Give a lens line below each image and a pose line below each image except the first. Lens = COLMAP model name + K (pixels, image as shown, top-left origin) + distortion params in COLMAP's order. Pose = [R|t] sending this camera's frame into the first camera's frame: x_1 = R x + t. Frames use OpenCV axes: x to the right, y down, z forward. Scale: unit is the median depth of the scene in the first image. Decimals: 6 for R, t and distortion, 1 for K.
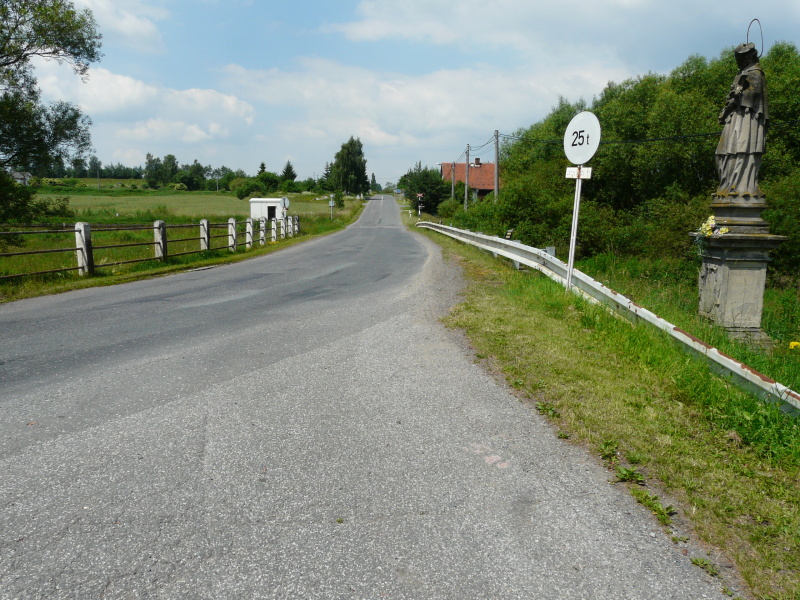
lens RADIAL K [[665.9, 0, 398.5], [0, 665.9, 298.8], [0, 0, 1]] dist [-0.057637, 0.057290]
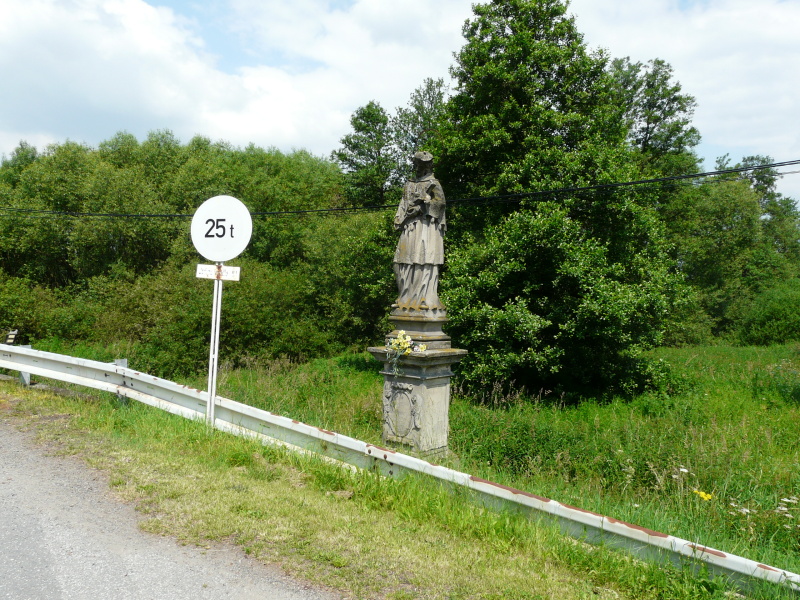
lens RADIAL K [[665.9, 0, 400.0], [0, 665.9, 302.8], [0, 0, 1]] dist [-0.057637, 0.057290]
pose [[0.633611, -0.006865, 0.773621, -0.232873], [0.083126, 0.994776, -0.059254, -0.108766], [-0.769173, 0.101852, 0.630872, 0.417588]]
